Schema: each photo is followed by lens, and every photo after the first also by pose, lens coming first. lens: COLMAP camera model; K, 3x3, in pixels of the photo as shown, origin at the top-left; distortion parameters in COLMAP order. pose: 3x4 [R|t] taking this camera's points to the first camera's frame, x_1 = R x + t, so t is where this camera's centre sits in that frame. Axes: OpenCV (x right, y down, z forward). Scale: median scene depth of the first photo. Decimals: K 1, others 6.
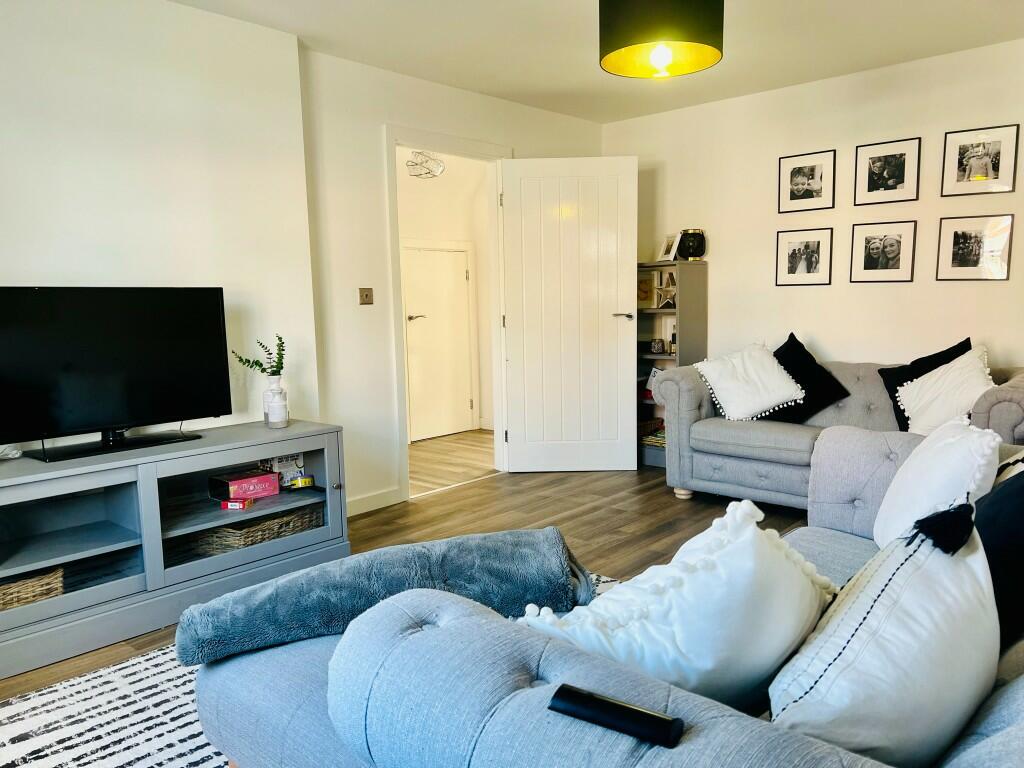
lens RADIAL K [[768.9, 0, 513.1], [0, 768.9, 386.3], [0, 0, 1]] dist [0.040408, -0.032219]
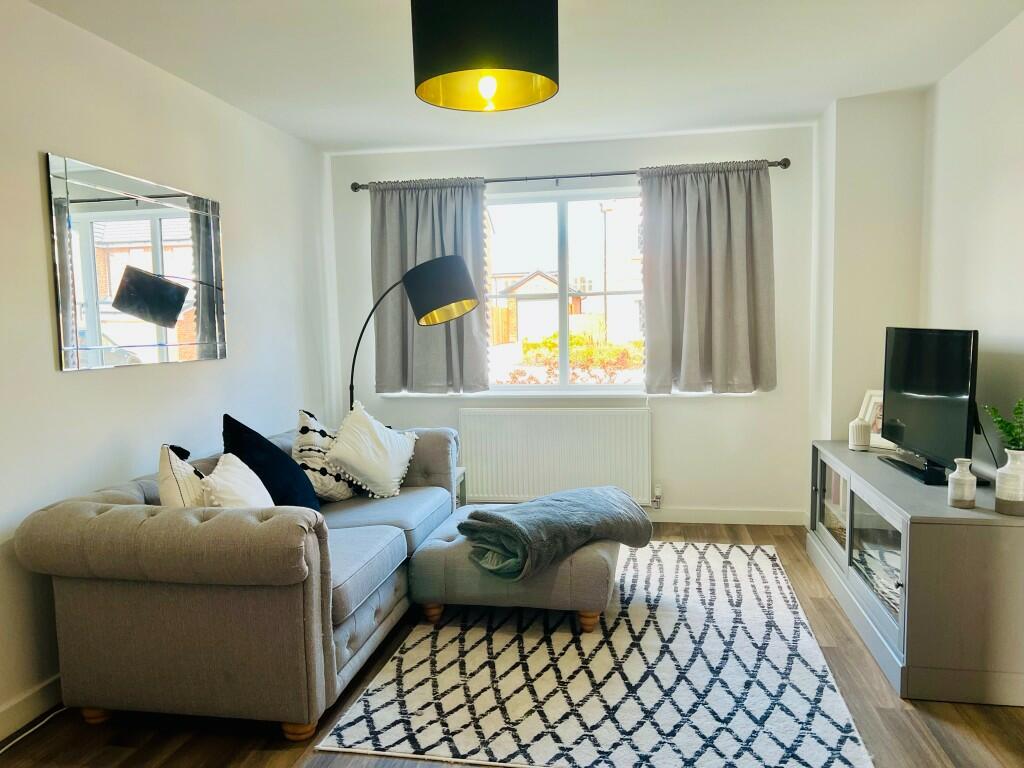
lens RADIAL K [[768.9, 0, 511.7], [0, 768.9, 385.4], [0, 0, 1]] dist [0.040408, -0.032219]
pose [[-0.846326, 0.078426, -0.526860, 0.638111], [-0.032428, 0.979681, 0.197923, -0.271974], [0.531677, 0.184592, -0.826586, 1.782161]]
